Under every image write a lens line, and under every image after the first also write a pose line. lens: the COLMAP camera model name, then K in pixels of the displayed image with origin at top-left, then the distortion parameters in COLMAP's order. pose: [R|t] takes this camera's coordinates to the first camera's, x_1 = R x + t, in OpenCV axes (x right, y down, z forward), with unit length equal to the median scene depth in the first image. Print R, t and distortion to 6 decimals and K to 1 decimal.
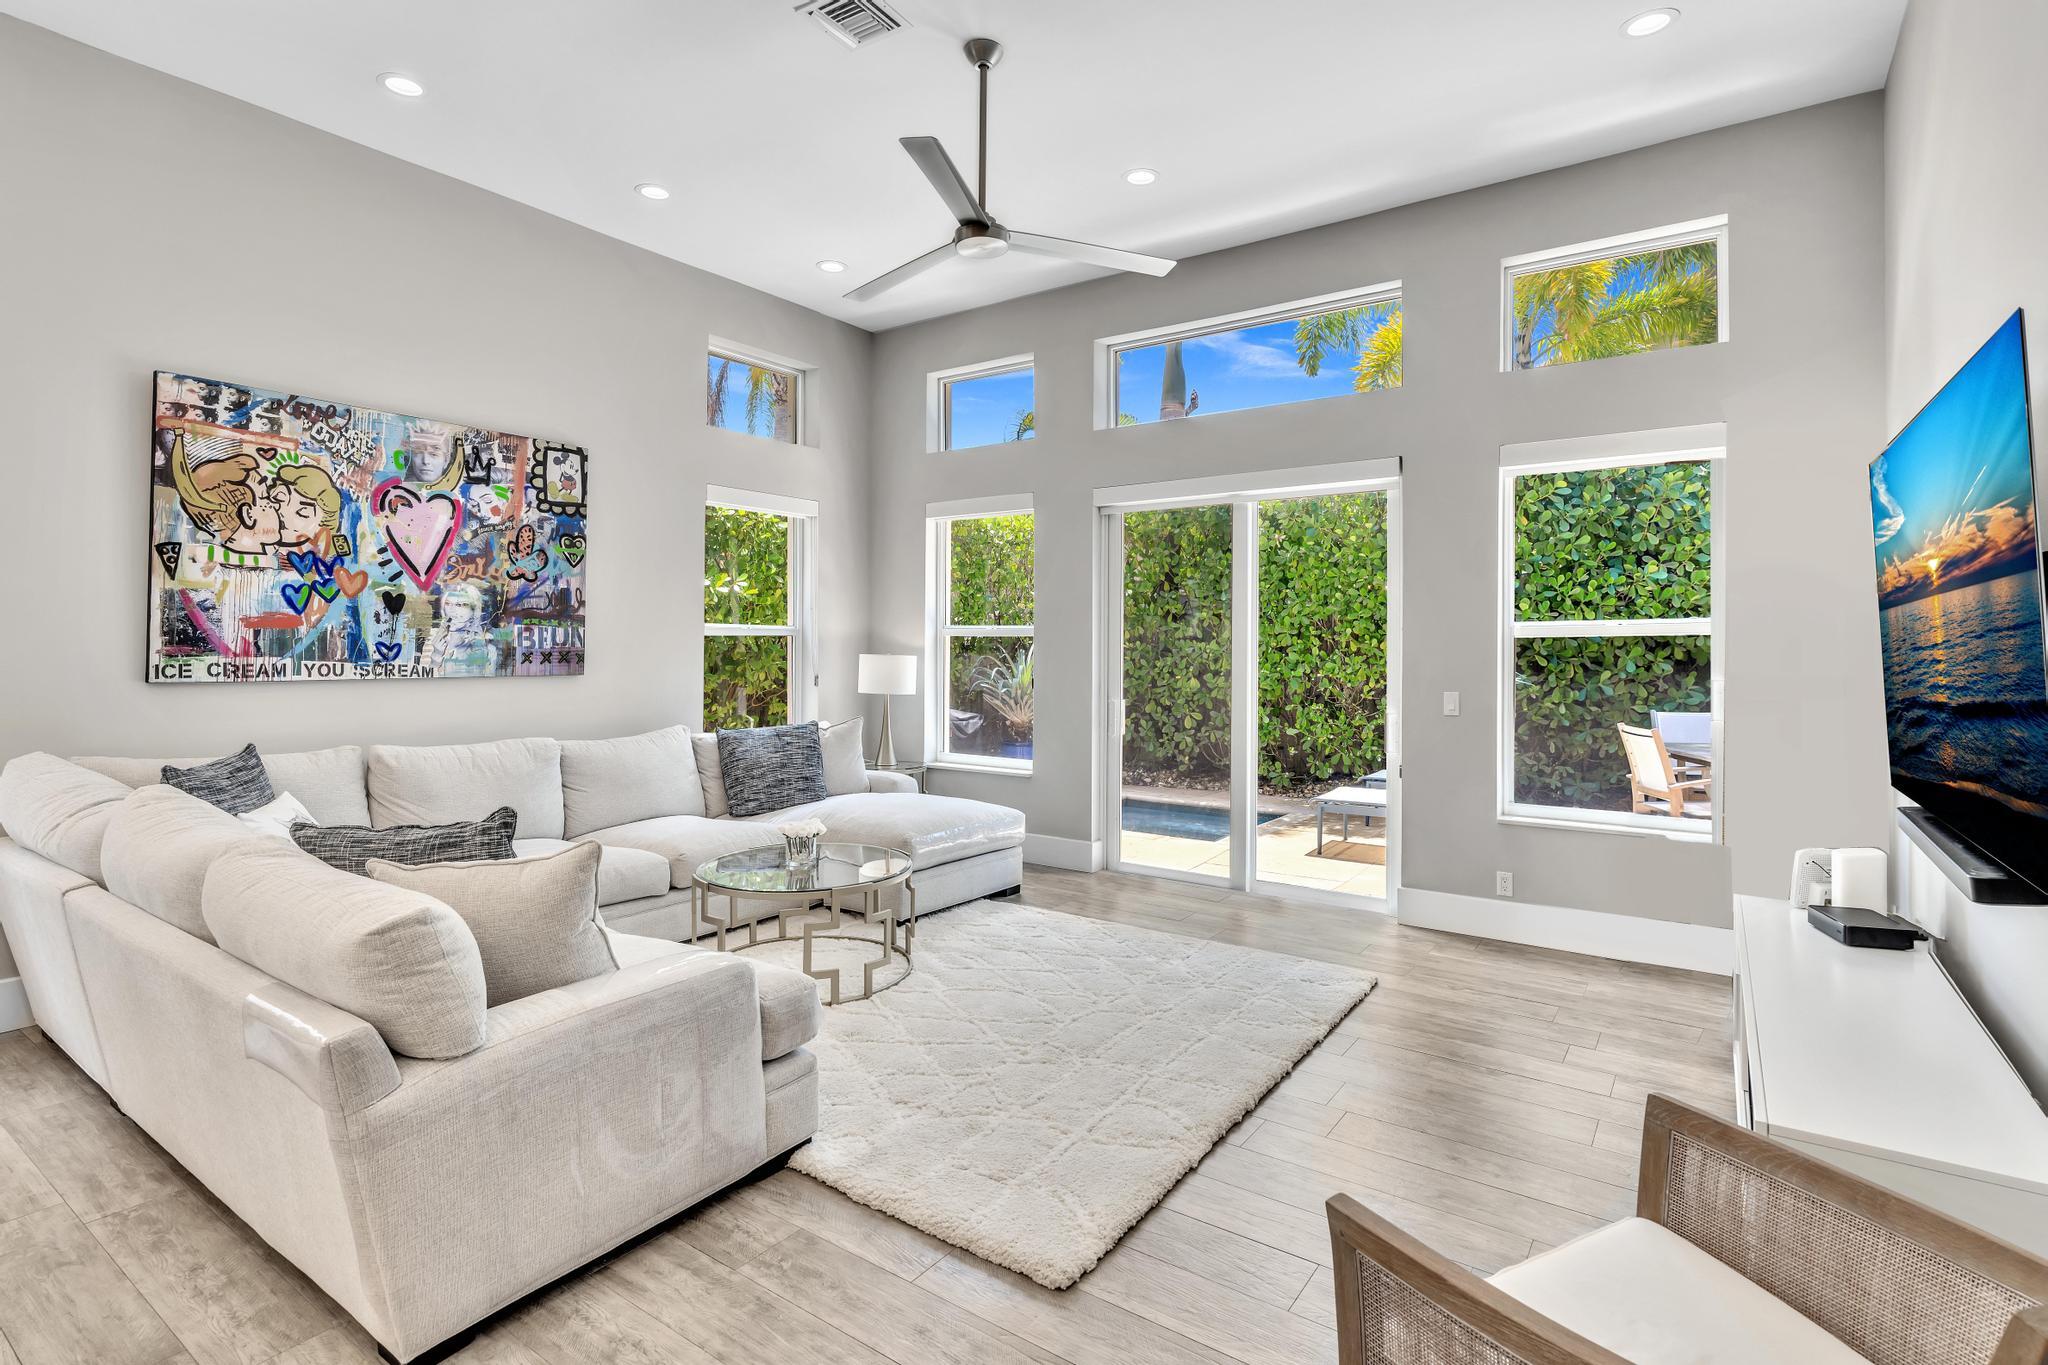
lens RADIAL K [[1002.1, 0, 1014.3], [0, 1002.1, 640.0], [0, 0, 1]] dist [-0.002589, 0.000776]
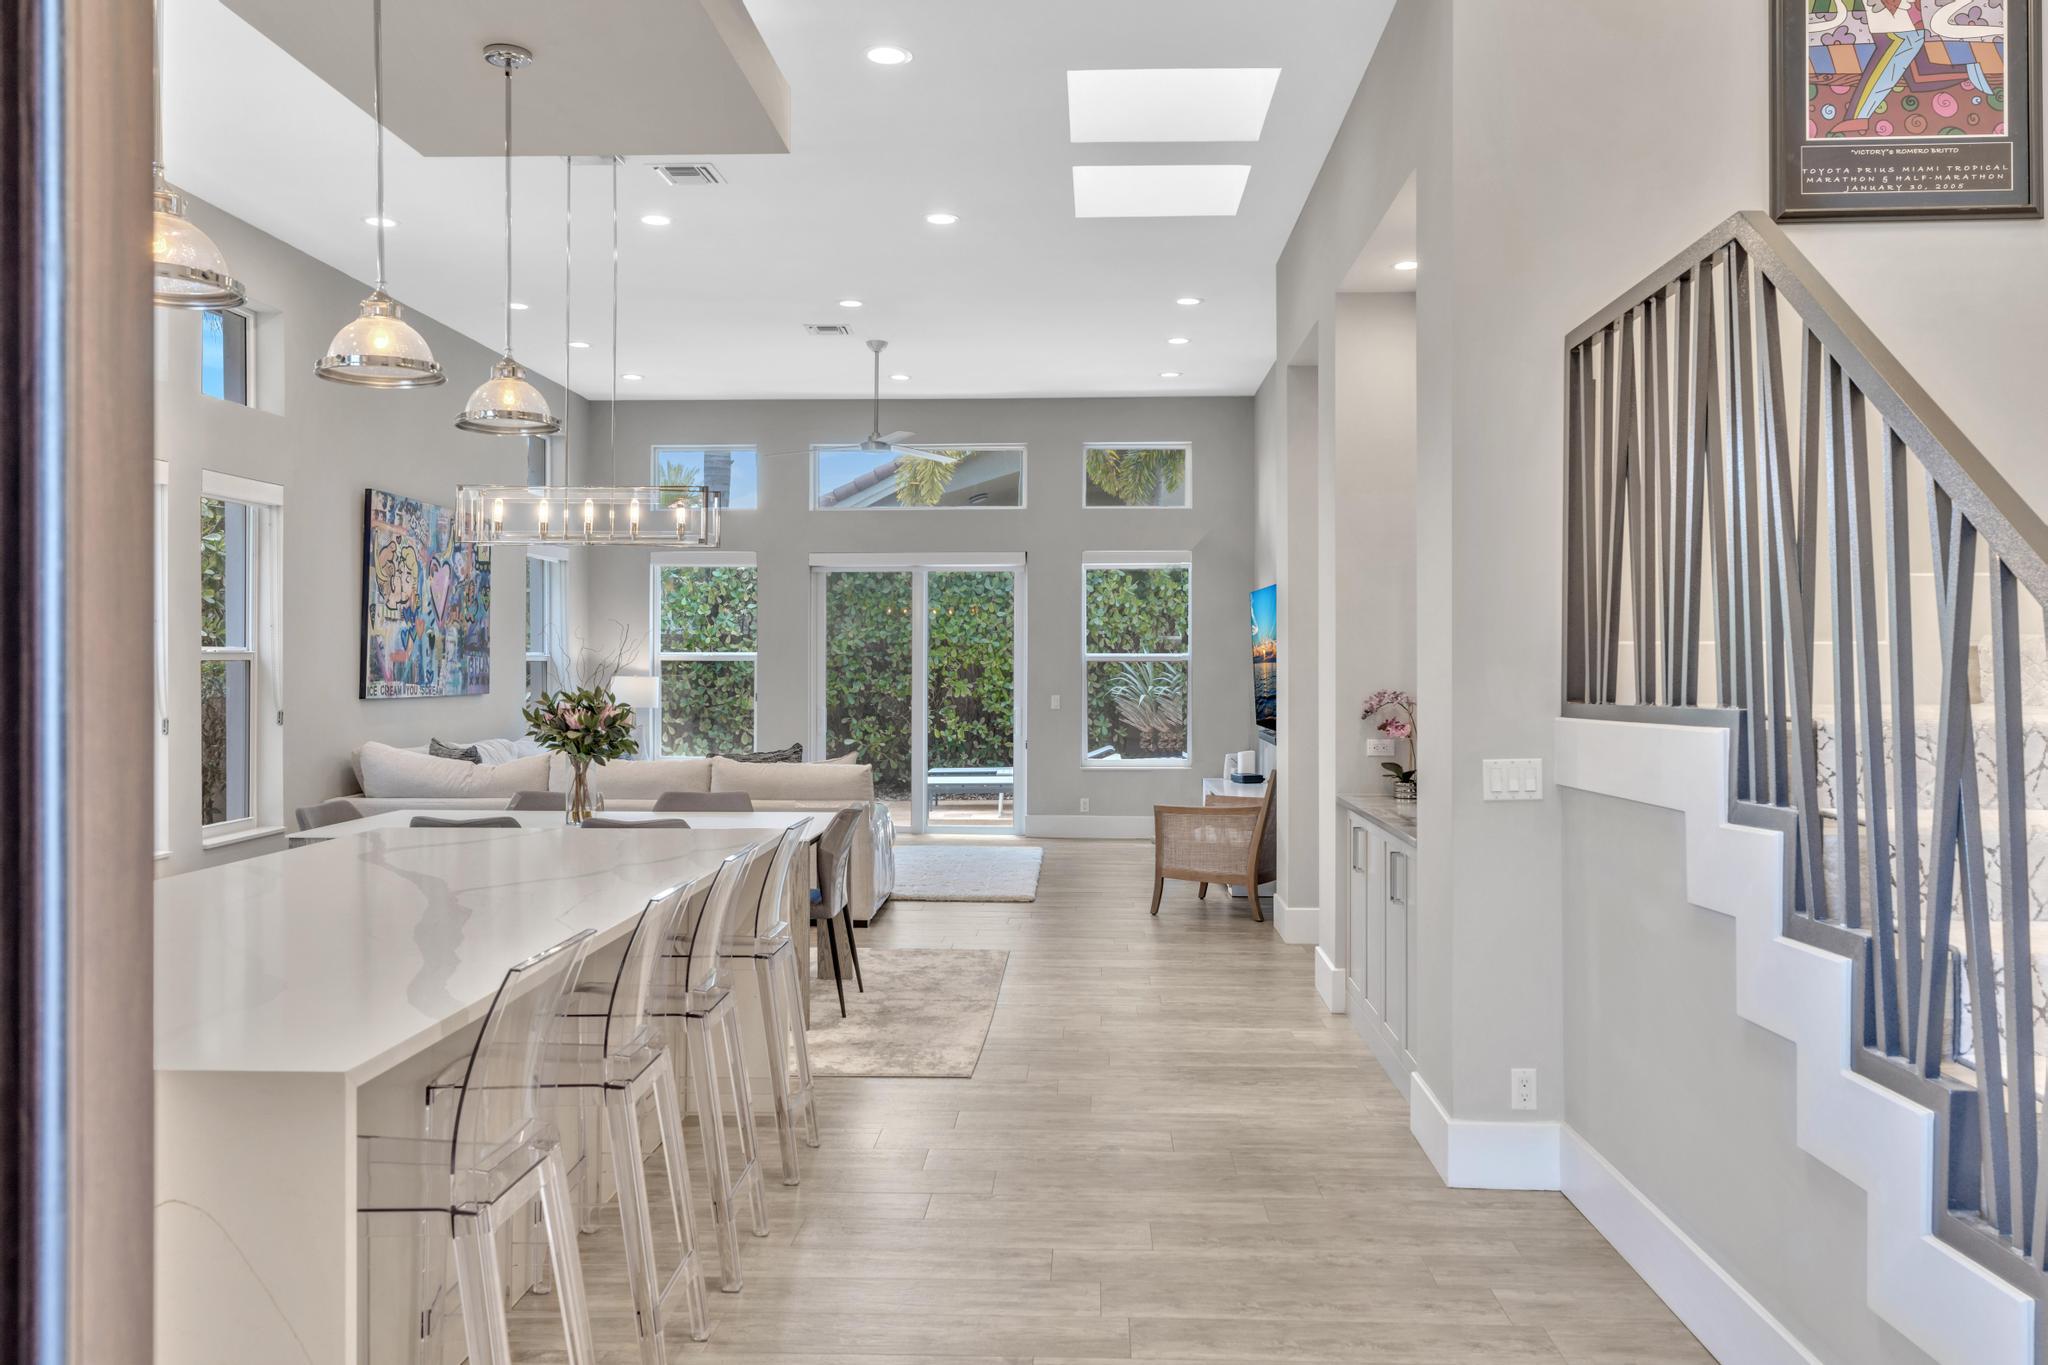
lens RADIAL K [[1537.1, 0, 1021.8], [0, 1537.1, 657.5], [0, 0, 1]] dist [0.007412, 0.001813]
pose [[0.839847, -0.001310, 0.542822, -1.092858], [-0.001599, 0.999987, 0.004888, -0.026715], [-0.542821, -0.004973, 0.839834, -1.229123]]
